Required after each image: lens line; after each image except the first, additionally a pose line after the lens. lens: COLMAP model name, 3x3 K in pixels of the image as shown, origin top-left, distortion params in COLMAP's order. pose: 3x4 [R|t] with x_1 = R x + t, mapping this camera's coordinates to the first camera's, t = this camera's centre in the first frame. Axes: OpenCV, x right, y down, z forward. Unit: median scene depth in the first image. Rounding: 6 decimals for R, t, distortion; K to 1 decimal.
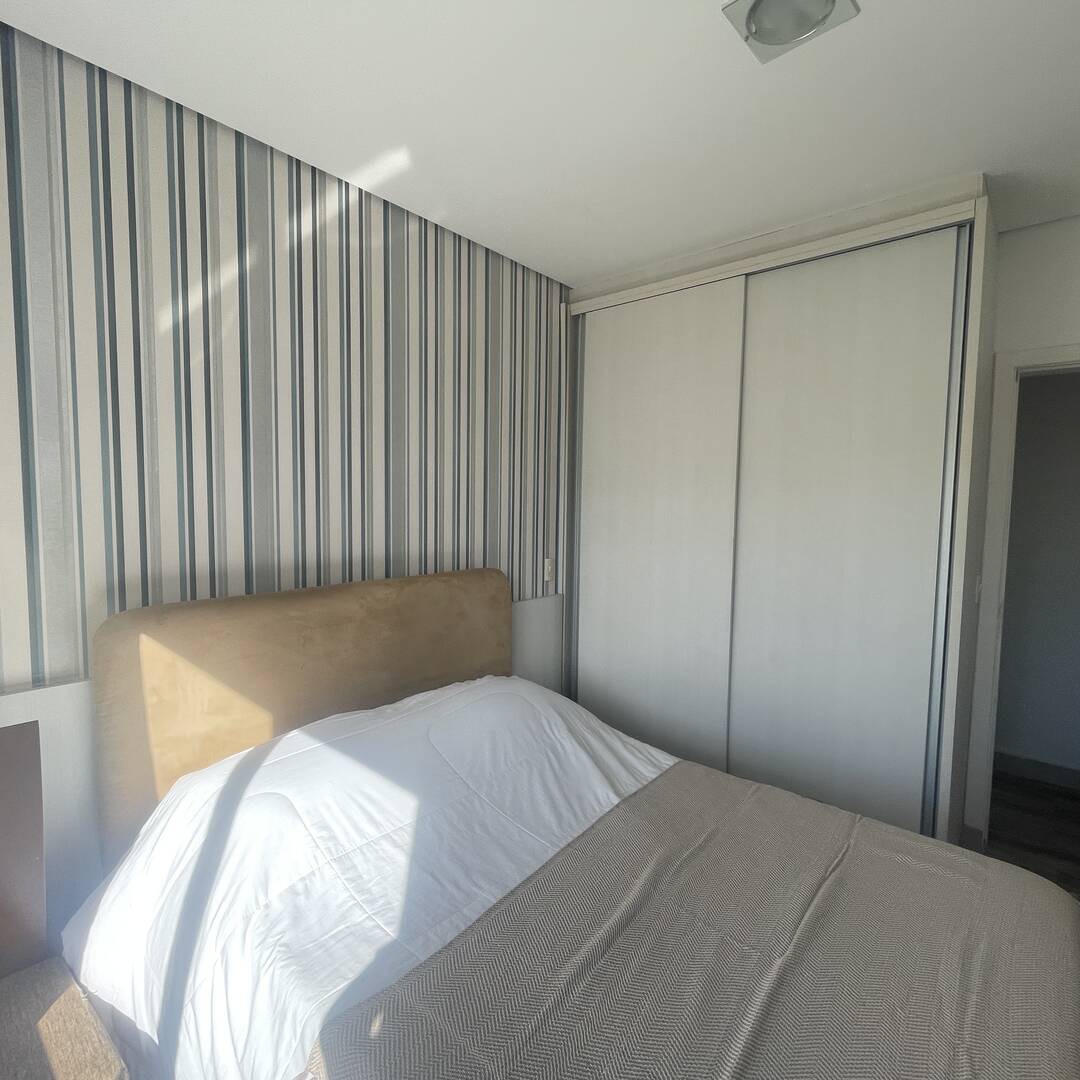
lens RADIAL K [[584.8, 0, 540.3], [0, 584.8, 543.5], [0, 0, 1]] dist [-0.000732, -0.000802]
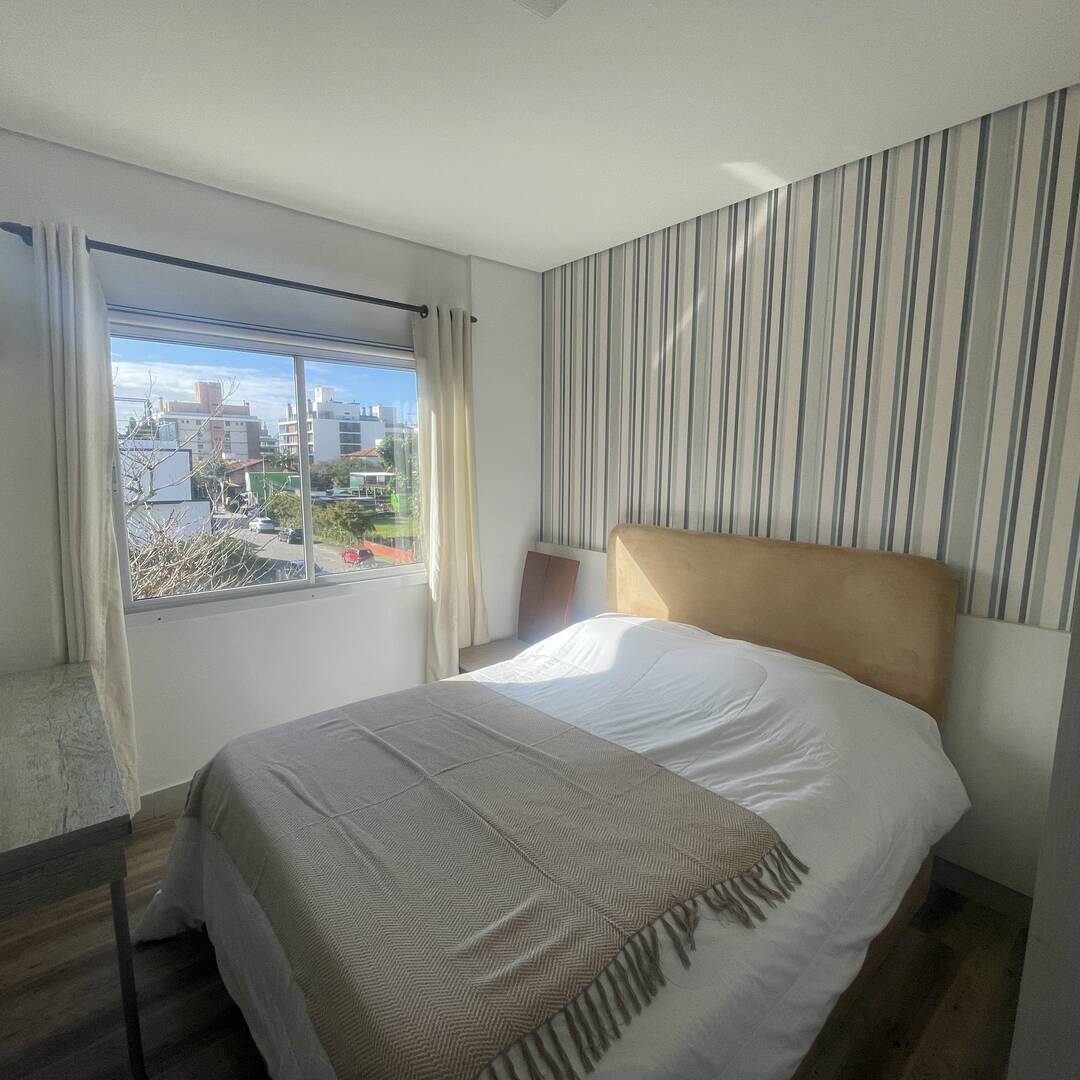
lens RADIAL K [[584.8, 0, 534.2], [0, 584.8, 534.2], [0, 0, 1]] dist [-0.000732, -0.000802]
pose [[-0.153971, 0.112036, -0.981703, 1.059998], [-0.085236, 0.988341, 0.126162, -0.057576], [0.984392, 0.103102, -0.142627, 0.857140]]
